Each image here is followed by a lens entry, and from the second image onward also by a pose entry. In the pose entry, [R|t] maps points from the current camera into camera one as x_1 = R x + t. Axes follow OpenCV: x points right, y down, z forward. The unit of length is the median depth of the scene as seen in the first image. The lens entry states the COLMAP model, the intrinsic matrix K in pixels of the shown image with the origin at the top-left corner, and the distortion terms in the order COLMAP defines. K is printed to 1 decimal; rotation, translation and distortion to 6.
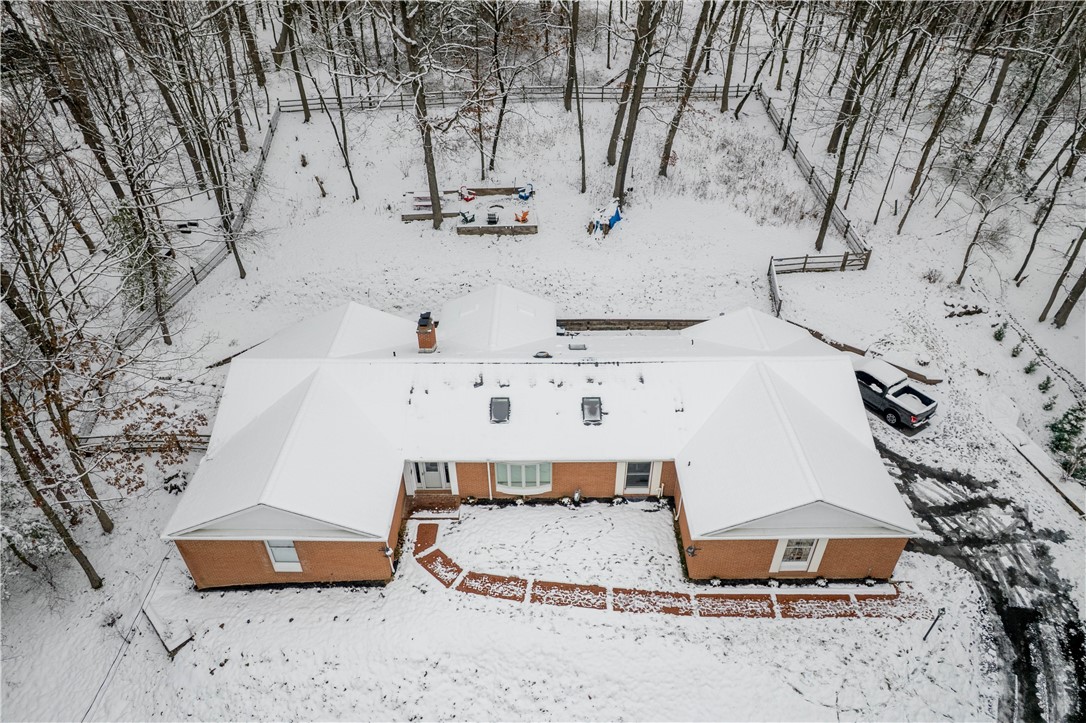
lens RADIAL K [[672.4, 0, 543.0], [0, 672.4, 361.5], [0, 0, 1]] dist [-0.062802, 0.056156]
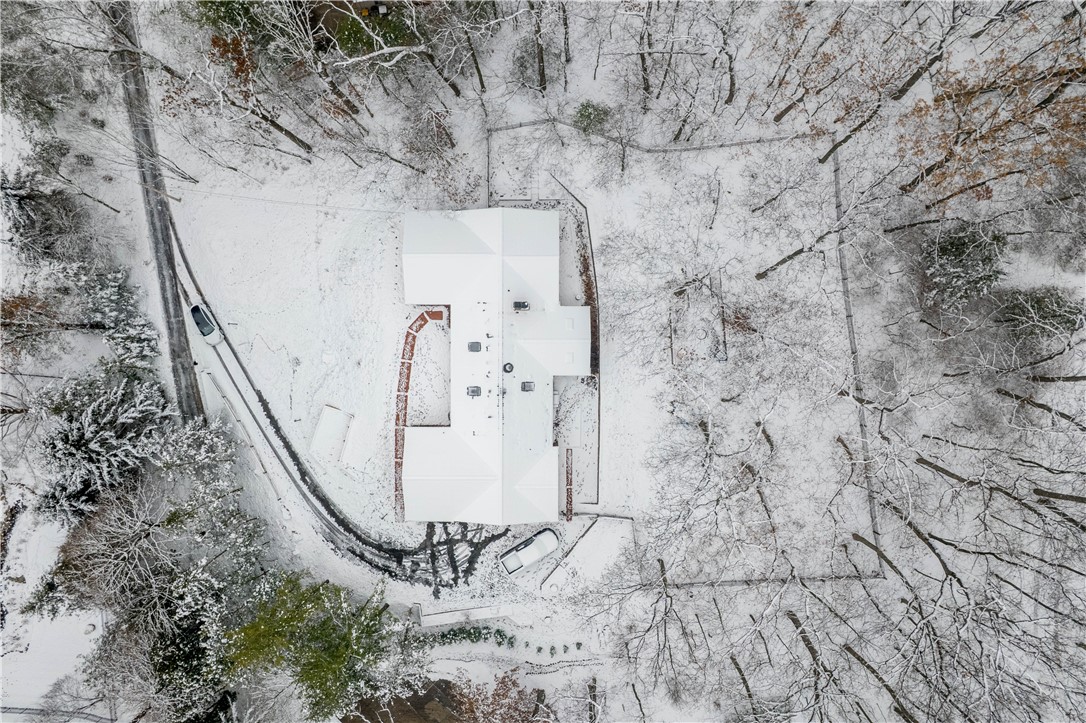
lens RADIAL K [[672.4, 0, 543.0], [0, 672.4, 361.5], [0, 0, 1]] dist [-0.062802, 0.056156]
pose [[-0.004526, 0.999932, 0.010770, -0.044690], [-0.630681, -0.011213, 0.775961, -1.754216], [0.776029, -0.003281, 0.630689, -0.153748]]
